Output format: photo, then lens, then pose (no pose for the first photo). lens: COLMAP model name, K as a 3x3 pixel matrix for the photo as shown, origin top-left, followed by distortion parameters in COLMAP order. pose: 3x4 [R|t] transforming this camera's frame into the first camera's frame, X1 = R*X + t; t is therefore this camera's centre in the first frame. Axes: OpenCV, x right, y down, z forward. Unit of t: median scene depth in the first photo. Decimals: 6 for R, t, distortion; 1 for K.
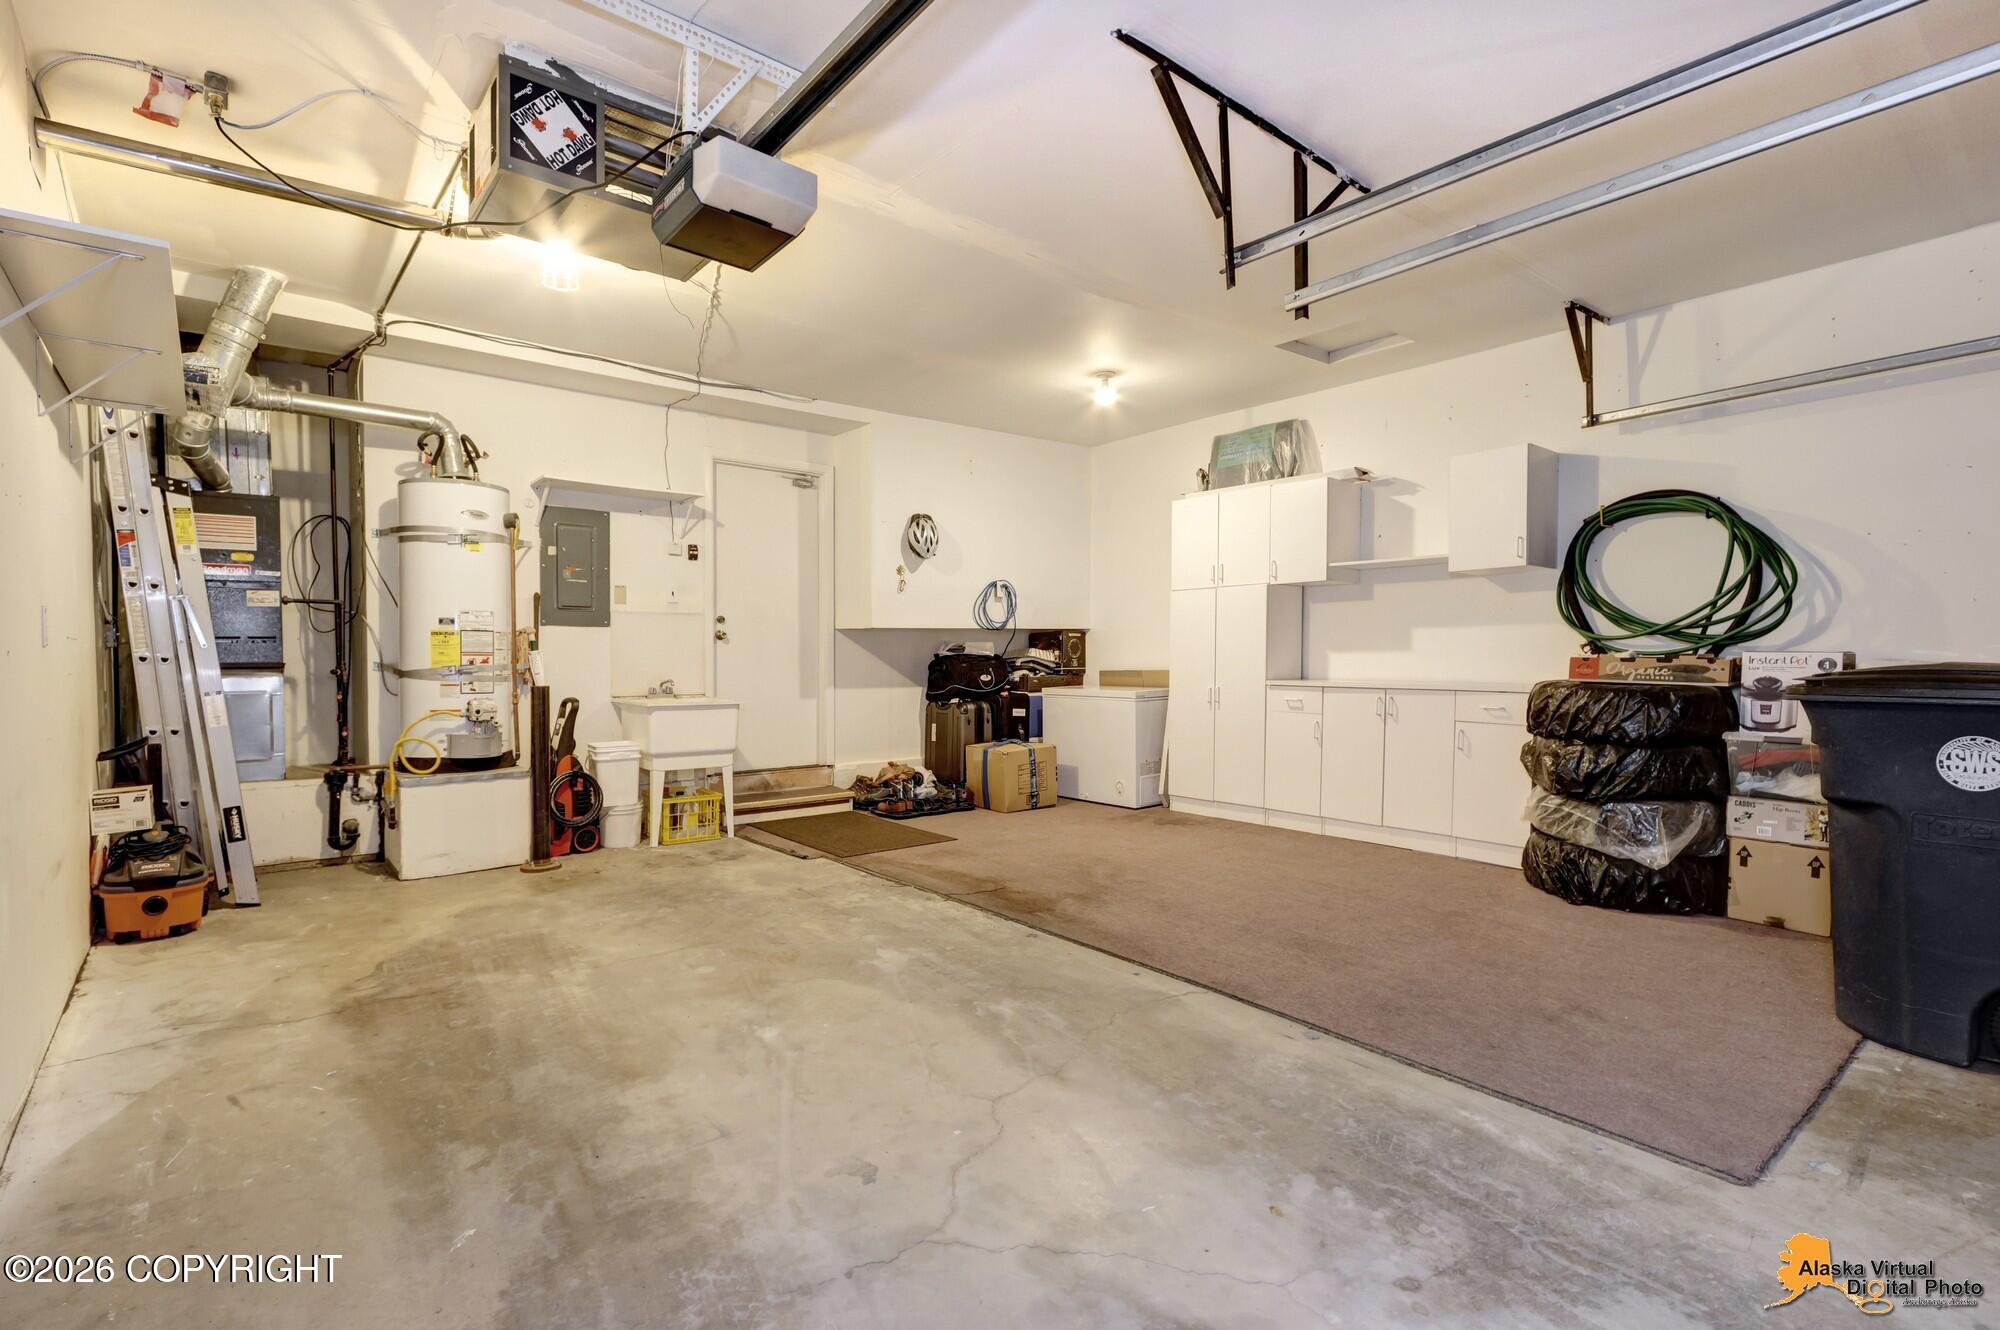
lens RADIAL K [[975.2, 0, 1001.1], [0, 975.2, 665.8], [0, 0, 1]] dist [-0.003120, -0.001861]
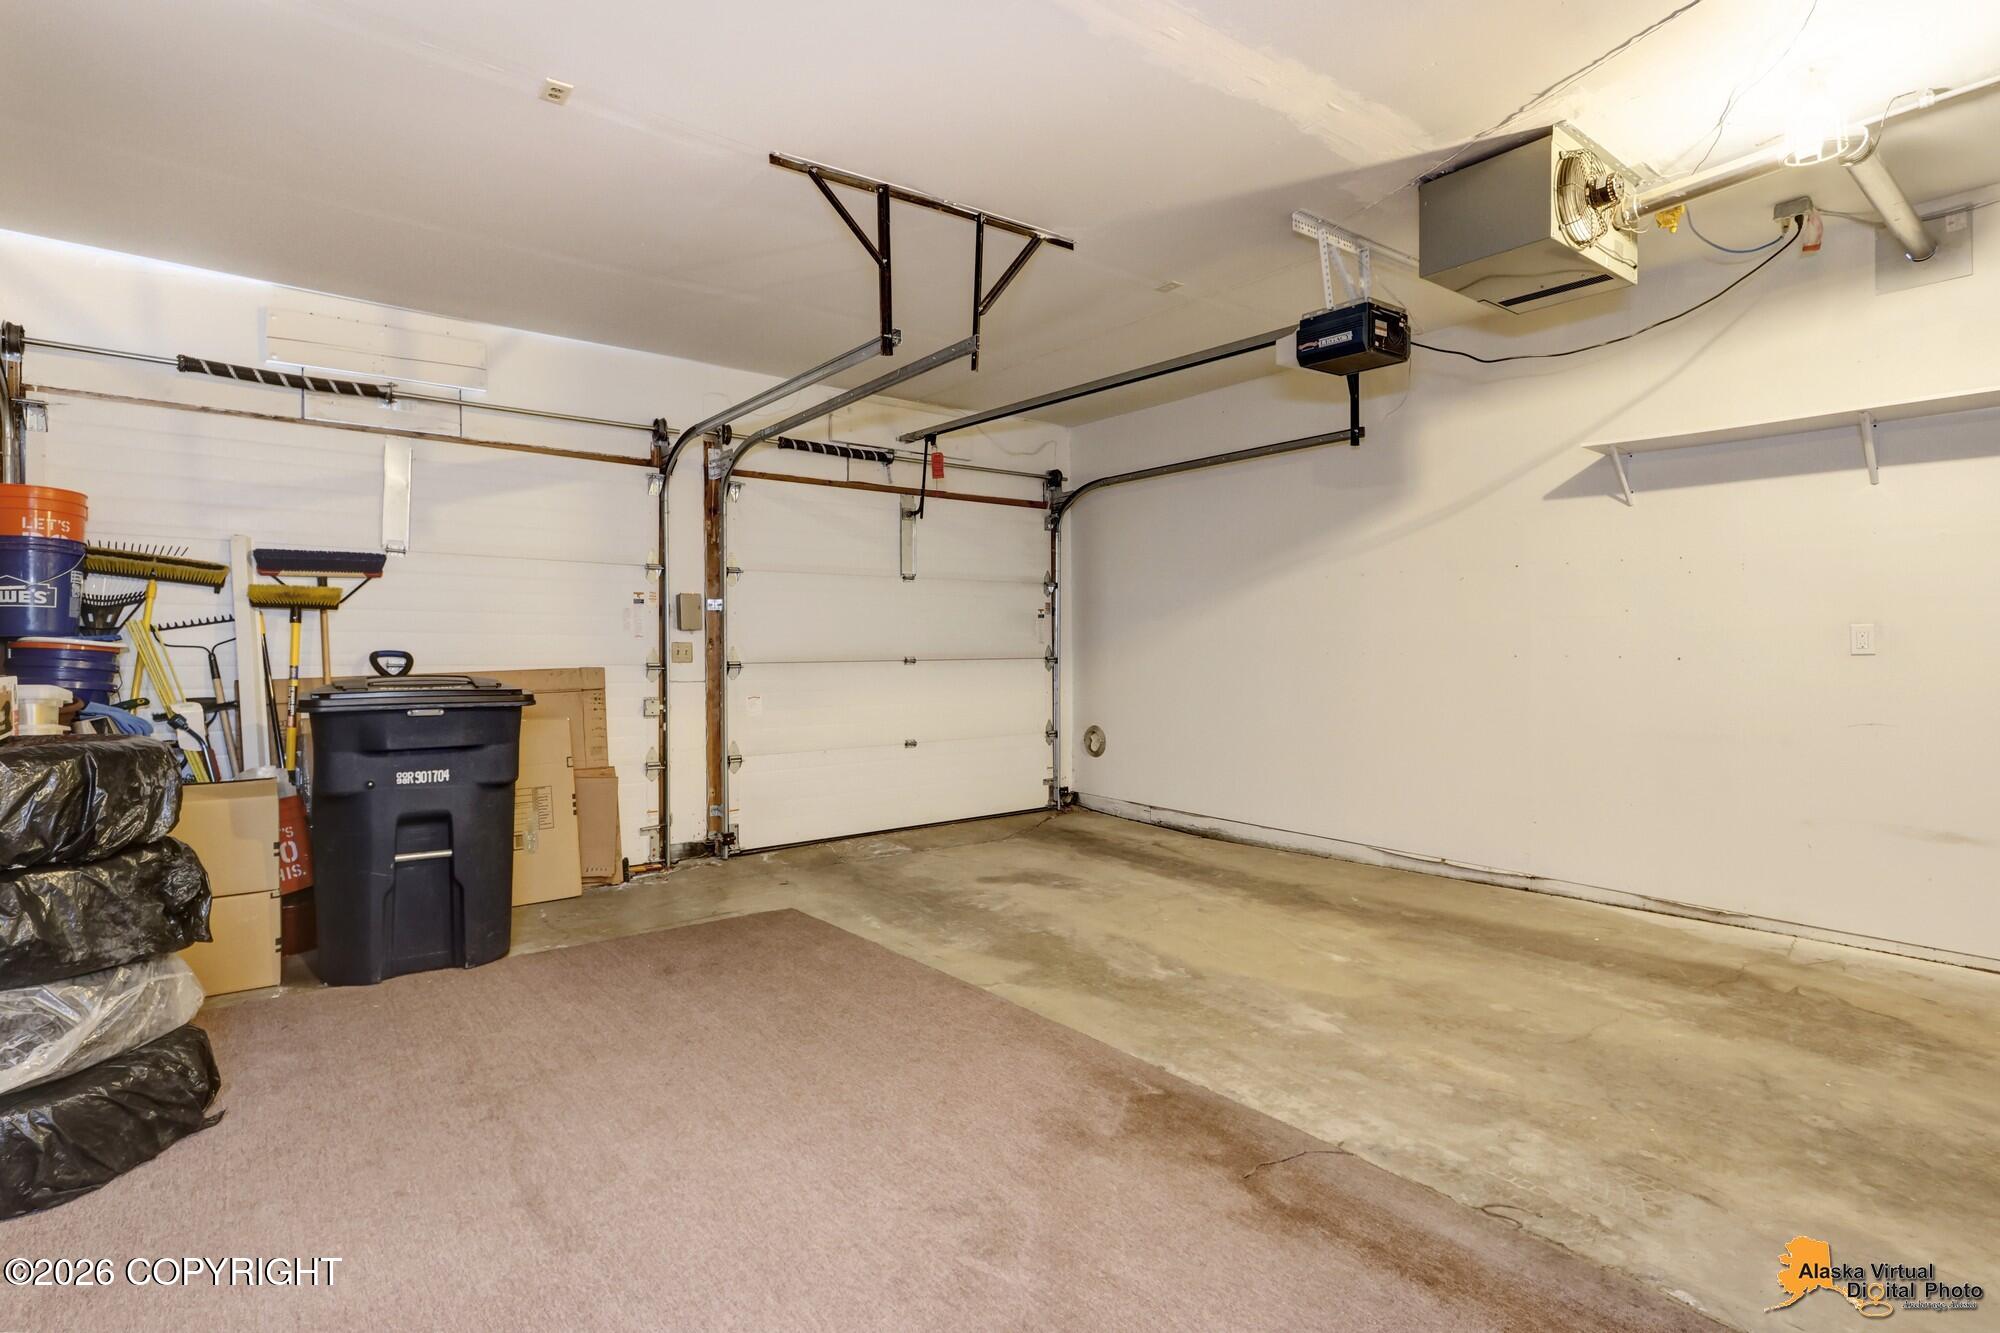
lens RADIAL K [[975.2, 0, 1000.1], [0, 975.2, 662.7], [0, 0, 1]] dist [-0.003120, -0.001861]
pose [[-0.999242, 0.006688, 0.038351, 0.133605], [0.007693, 0.999629, 0.026131, -0.042457], [-0.038162, 0.026407, -0.998923, 1.944075]]
